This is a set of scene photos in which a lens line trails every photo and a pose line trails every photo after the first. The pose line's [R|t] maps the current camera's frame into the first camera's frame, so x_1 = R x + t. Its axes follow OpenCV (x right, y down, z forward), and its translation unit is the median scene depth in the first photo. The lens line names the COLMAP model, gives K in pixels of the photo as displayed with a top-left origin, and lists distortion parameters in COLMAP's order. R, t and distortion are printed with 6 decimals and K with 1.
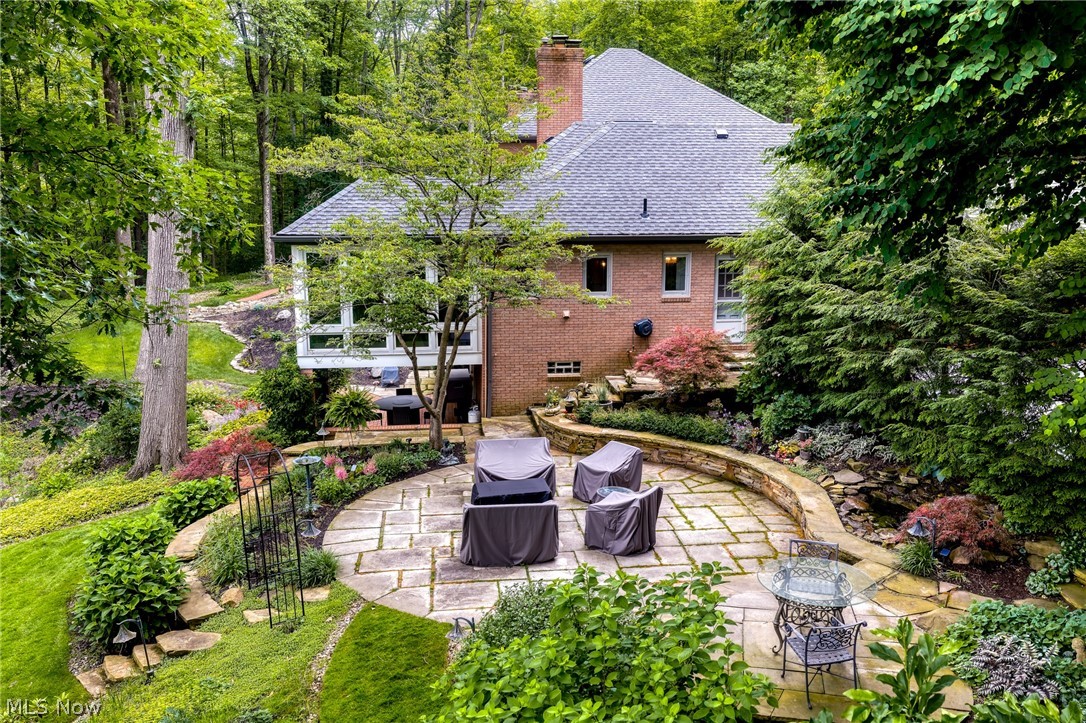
lens RADIAL K [[907.1, 0, 542.7], [0, 907.1, 360.2], [0, 0, 1]] dist [0.032723, -0.008478]
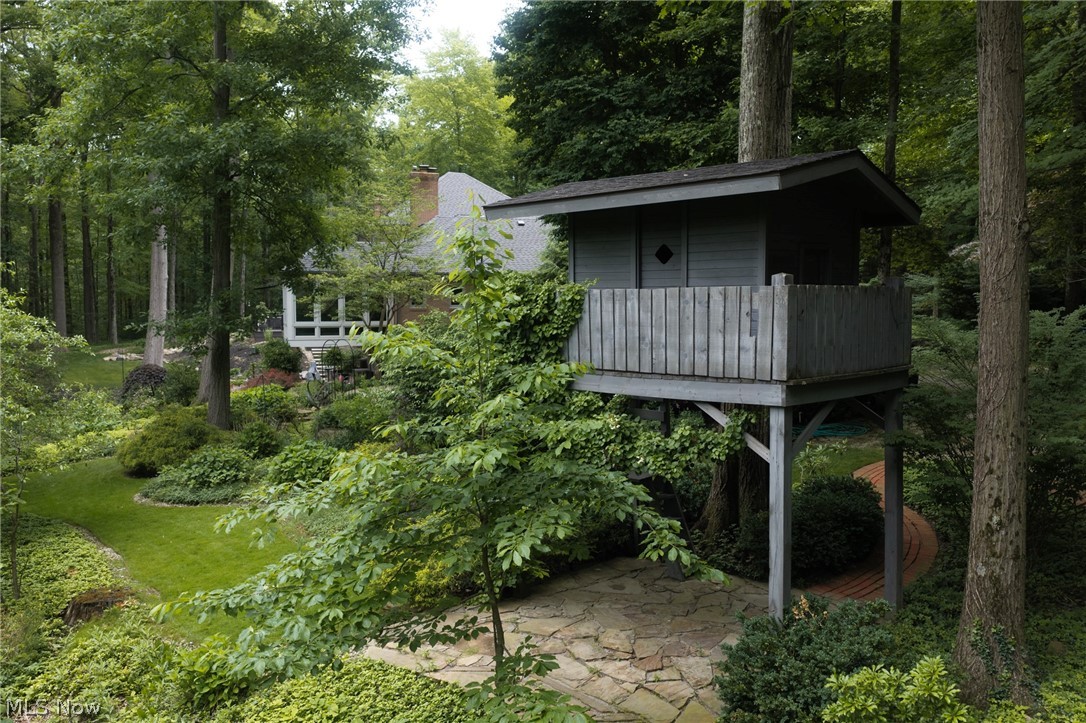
lens RADIAL K [[907.1, 0, 542.6], [0, 907.1, 361.5], [0, 0, 1]] dist [0.032723, -0.008478]
pose [[0.977608, -0.014301, 0.209949, -0.110130], [0.038217, 0.993163, -0.110306, 0.172893], [-0.206936, 0.115860, 0.971470, -0.558427]]
